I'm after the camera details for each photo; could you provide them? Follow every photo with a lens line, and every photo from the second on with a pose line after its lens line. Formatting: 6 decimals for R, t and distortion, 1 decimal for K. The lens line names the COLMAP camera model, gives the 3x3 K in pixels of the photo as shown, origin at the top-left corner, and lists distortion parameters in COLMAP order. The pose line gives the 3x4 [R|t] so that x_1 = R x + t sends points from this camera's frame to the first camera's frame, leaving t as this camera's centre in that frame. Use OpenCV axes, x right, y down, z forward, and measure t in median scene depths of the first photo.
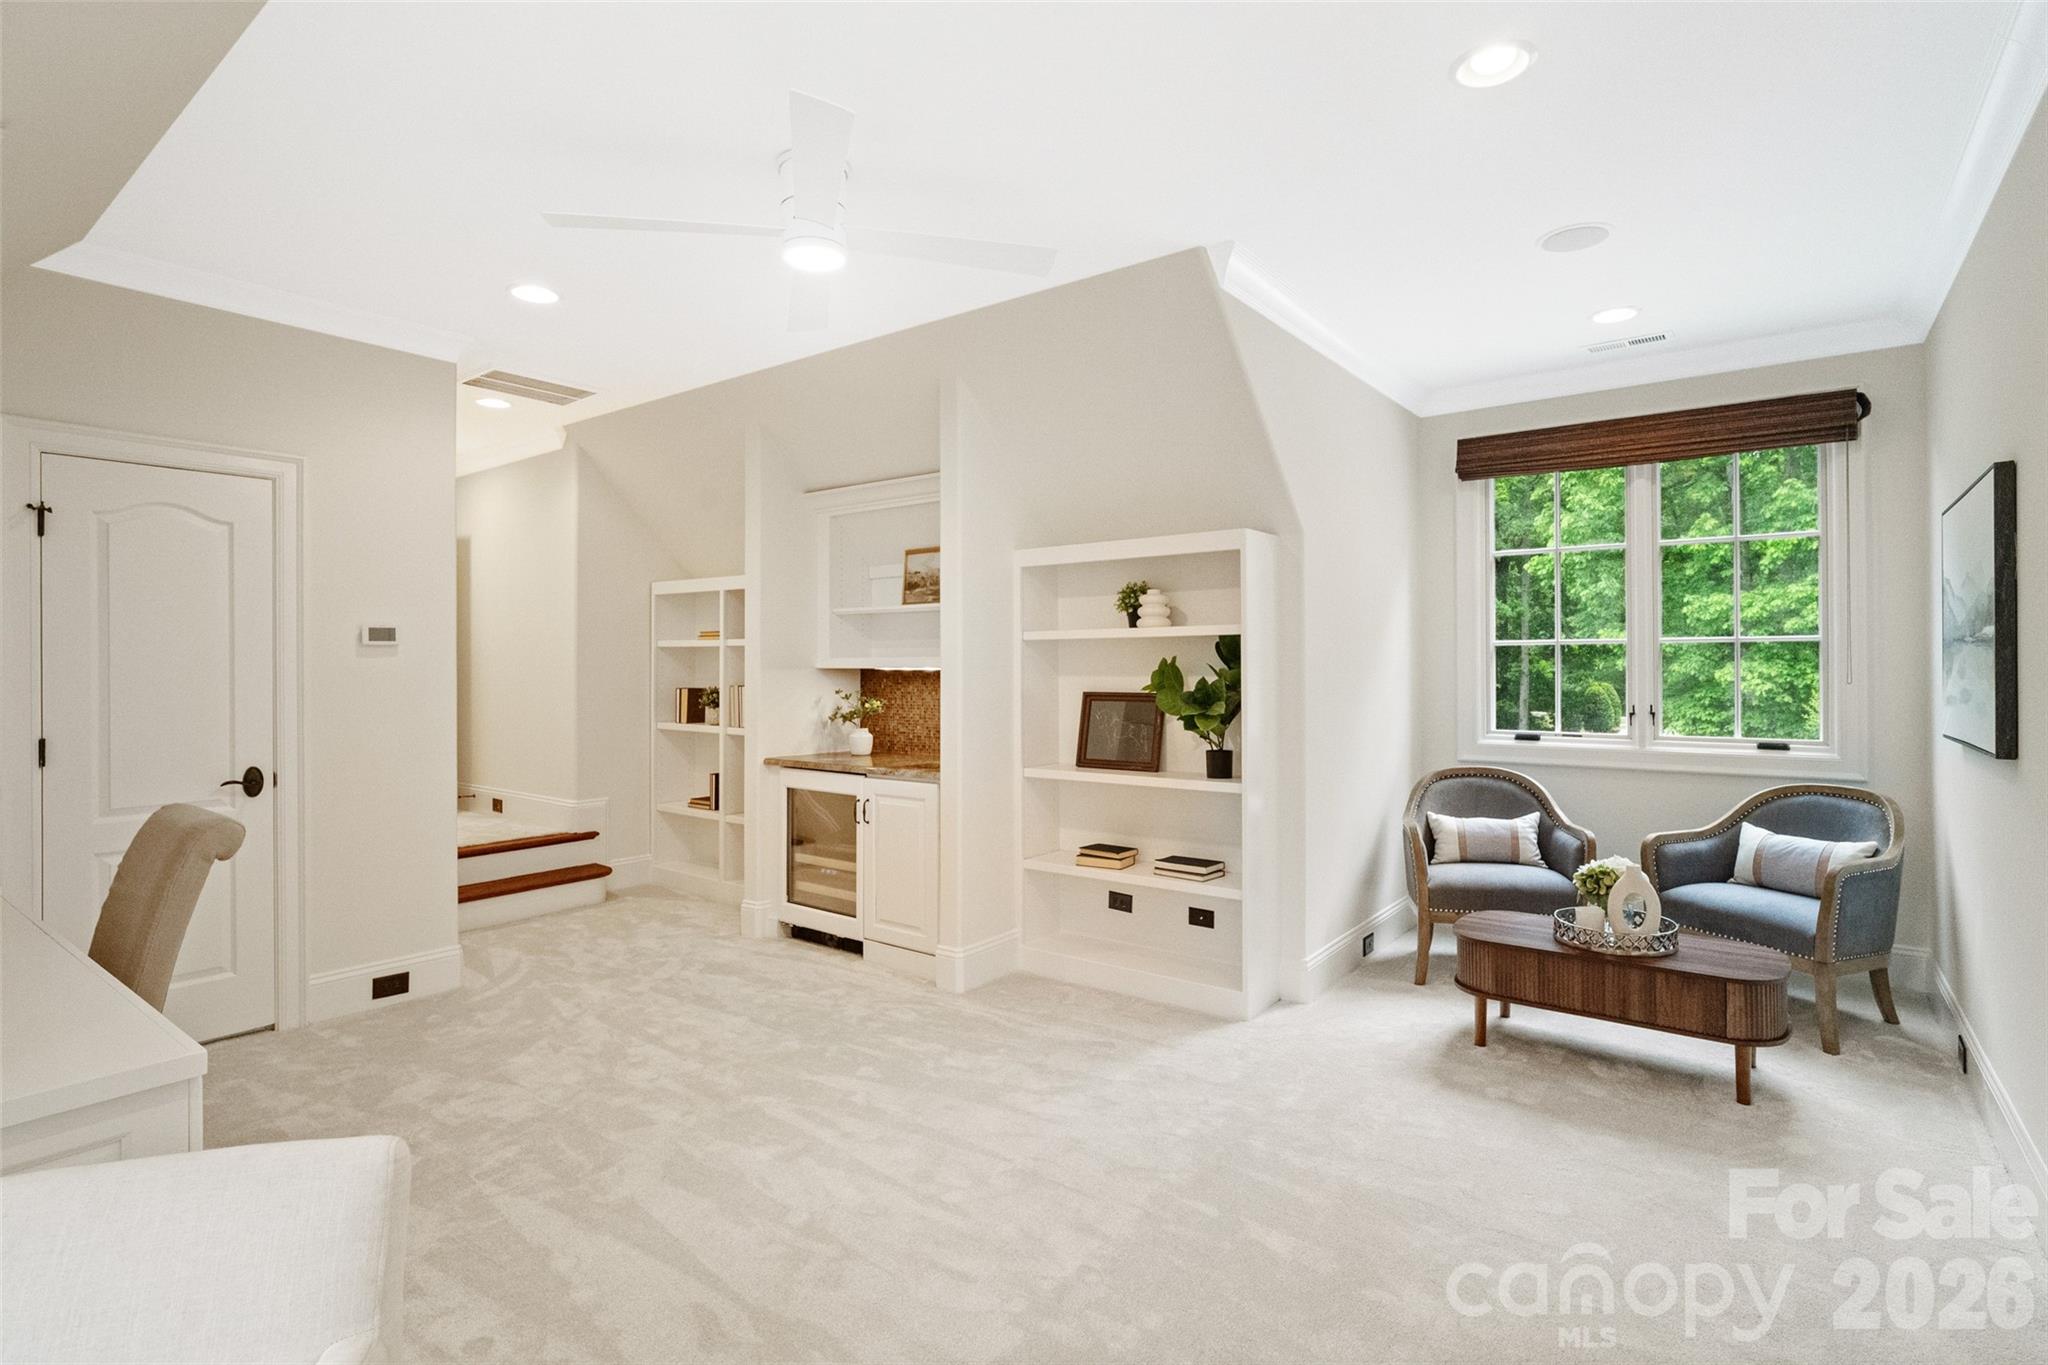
lens RADIAL K [[987.8, 0, 1046.1], [0, 987.8, 657.3], [0, 0, 1]] dist [-0.001298, 0.000196]
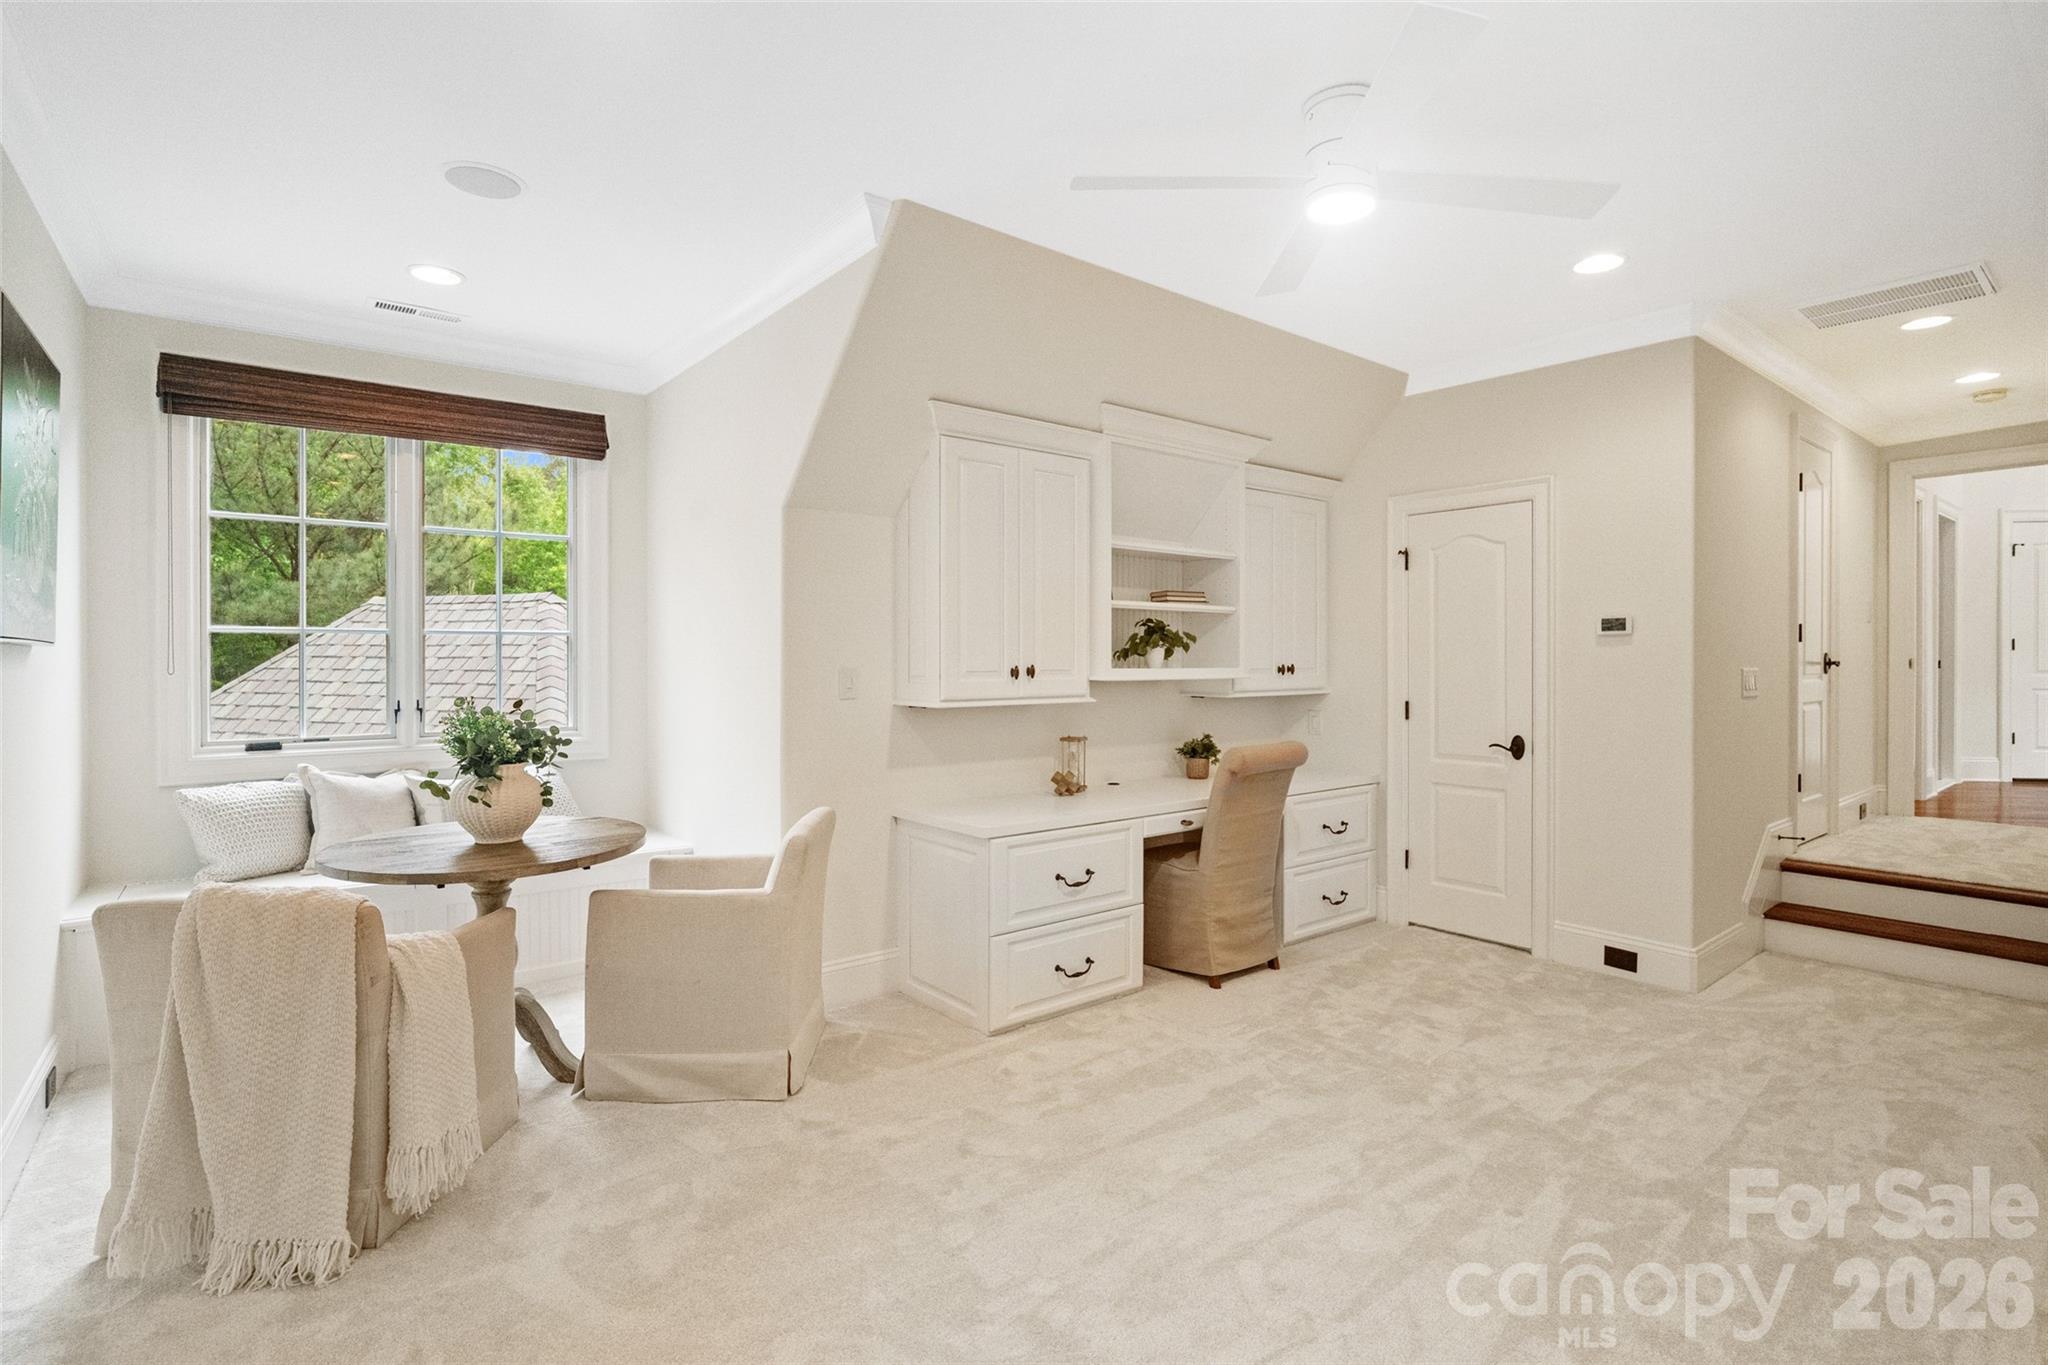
lens RADIAL K [[987.8, 0, 1046.1], [0, 987.8, 657.3], [0, 0, 1]] dist [-0.001298, 0.000196]
pose [[-0.240588, 0.002187, -0.970625, 0.553083], [0.006591, 0.999978, 0.000619, 0.007878], [0.970605, -0.006248, -0.240597, 0.732157]]
